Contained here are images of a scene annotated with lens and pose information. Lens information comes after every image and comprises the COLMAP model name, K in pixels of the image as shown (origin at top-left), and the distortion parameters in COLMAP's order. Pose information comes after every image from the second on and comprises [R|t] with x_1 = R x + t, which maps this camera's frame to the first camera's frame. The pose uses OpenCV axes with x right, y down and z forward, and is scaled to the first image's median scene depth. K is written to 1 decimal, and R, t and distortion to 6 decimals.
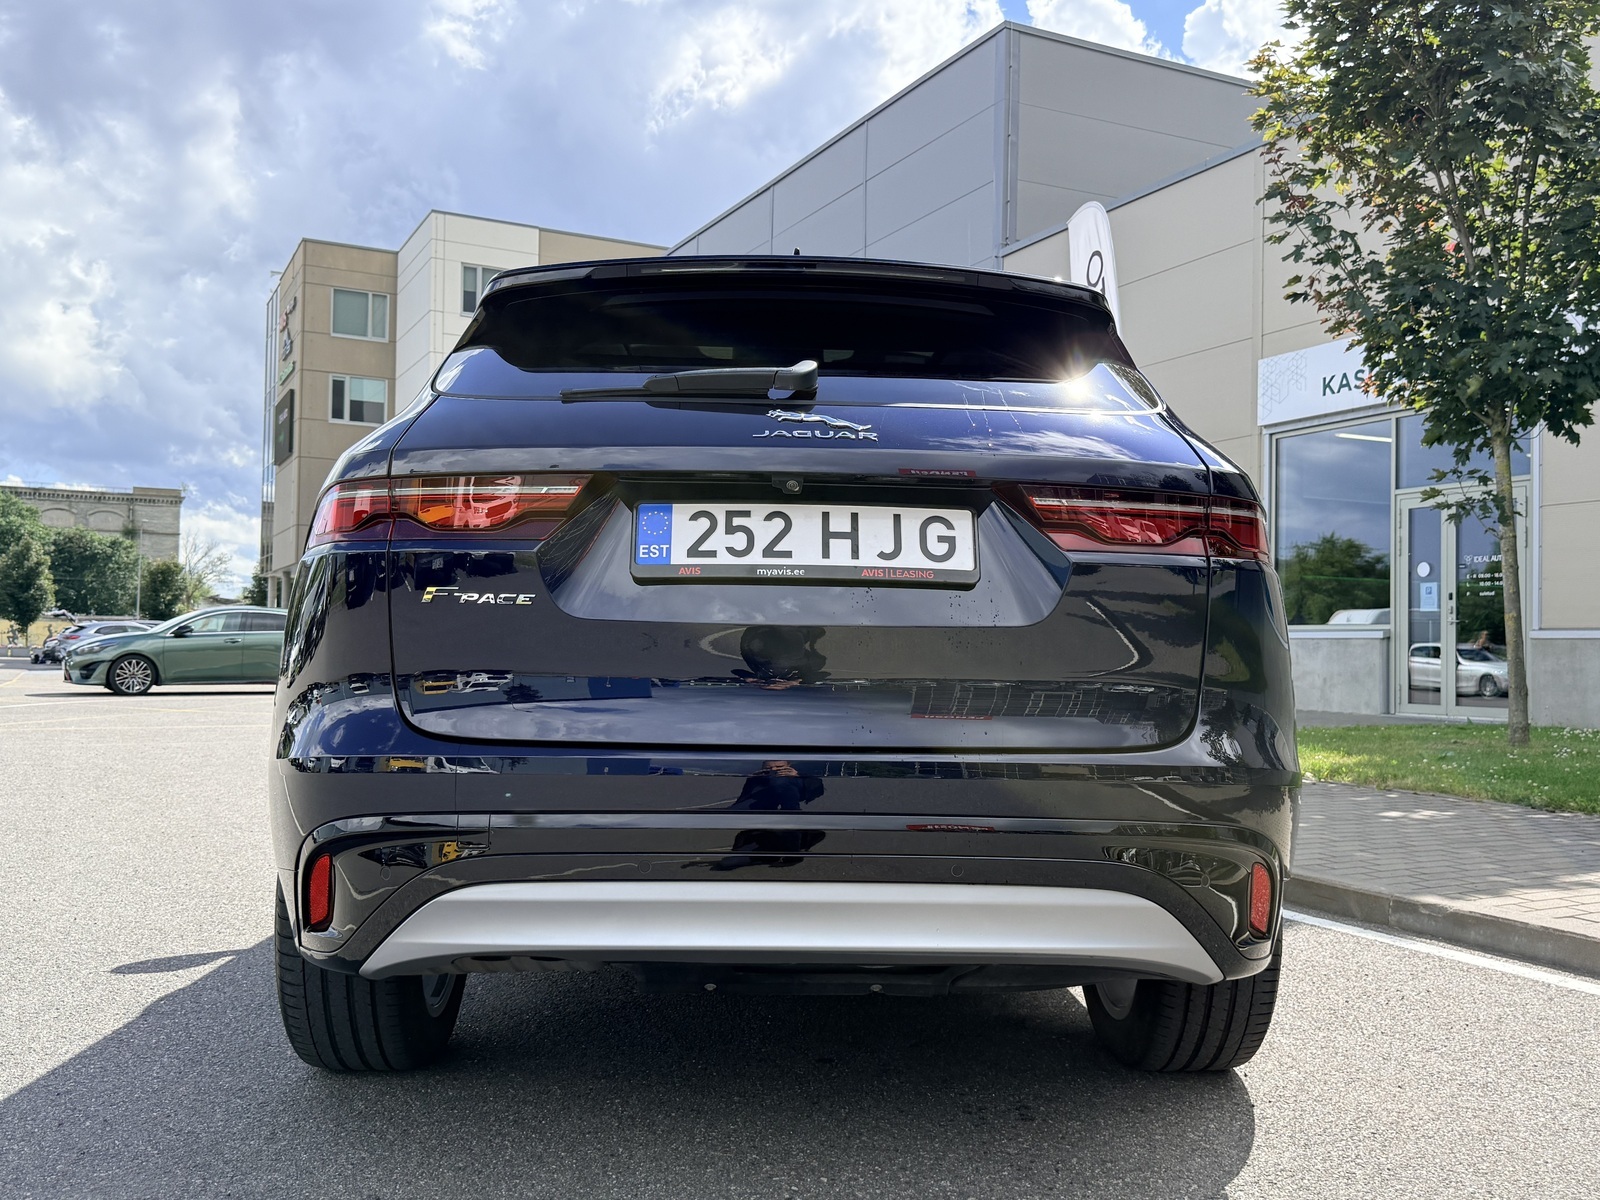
lens RADIAL K [[1444.4, 0, 800.0], [0, 1444.4, 600.0], [0, 0, 1]] dist [0.151751, -0.281850]
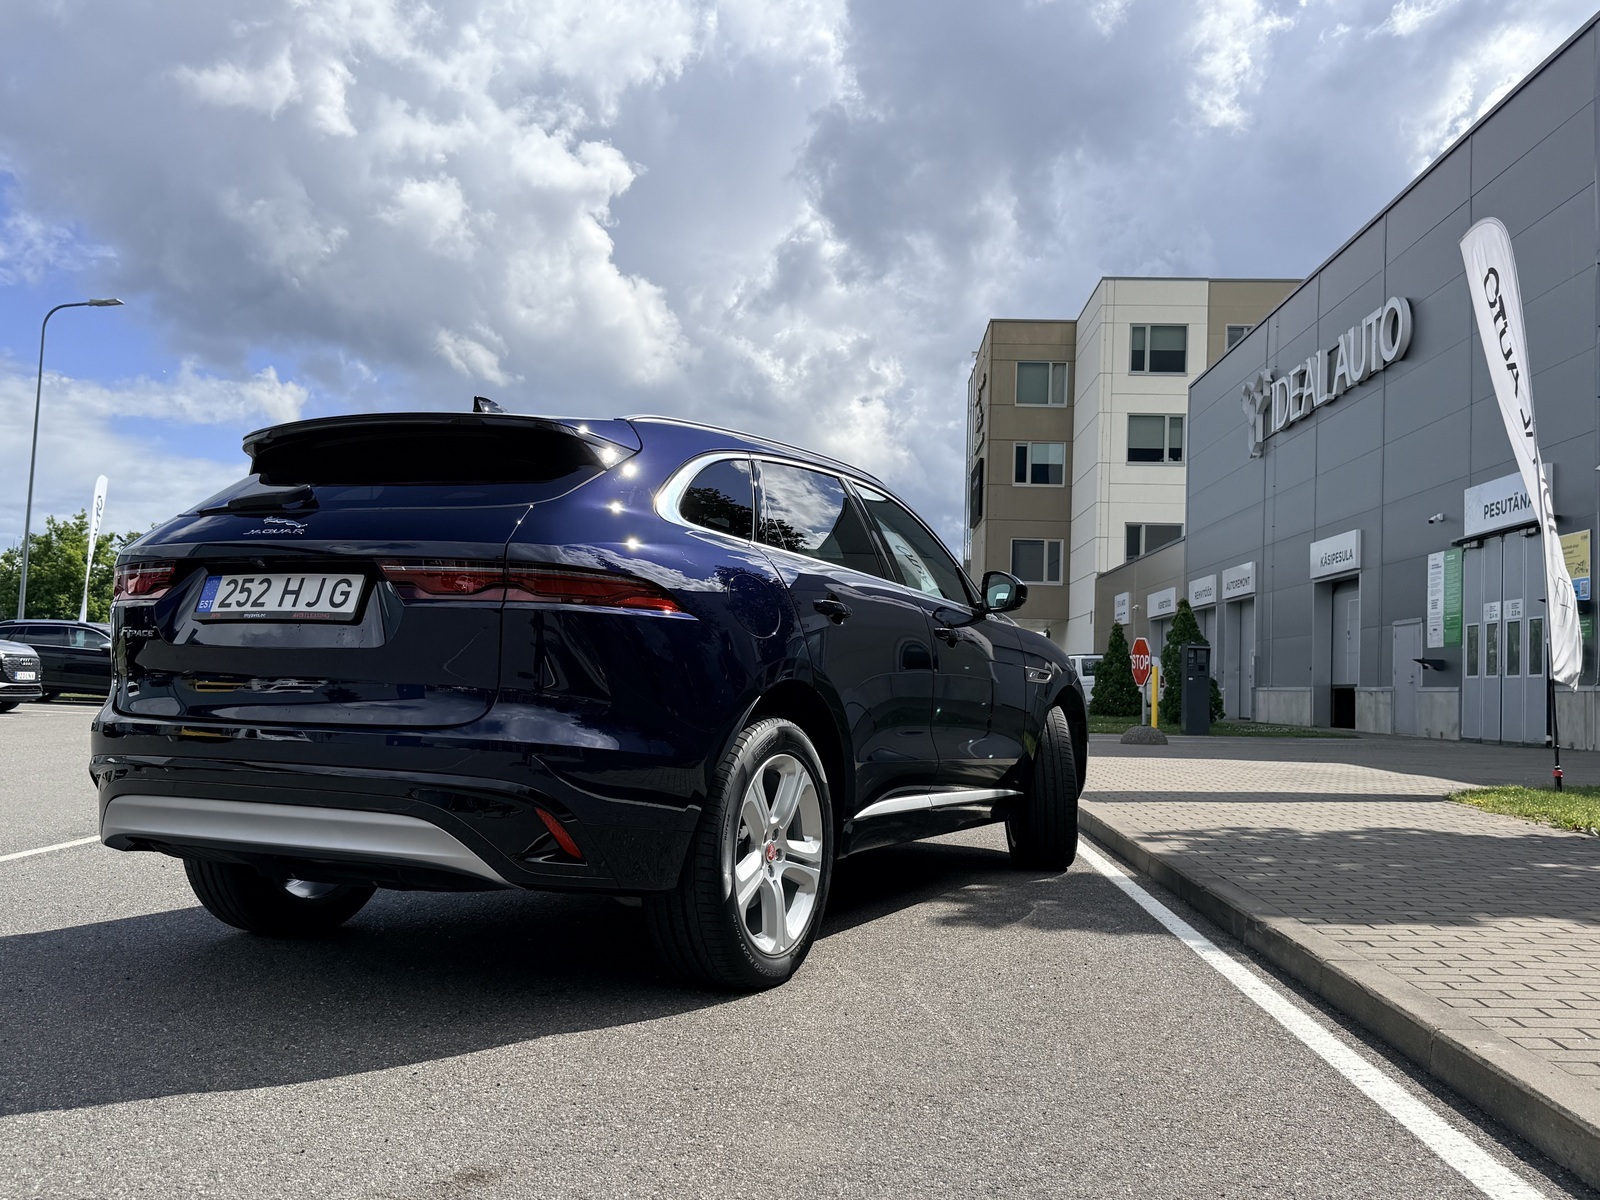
lens RADIAL K [[1444.4, 0, 800.0], [0, 1444.4, 600.0], [0, 0, 1]] dist [0.151751, -0.281850]
pose [[0.871647, -0.020143, -0.489720, 1.317542], [0.002714, 0.999338, -0.036275, 0.024901], [0.490127, 0.030290, 0.871125, -0.151174]]
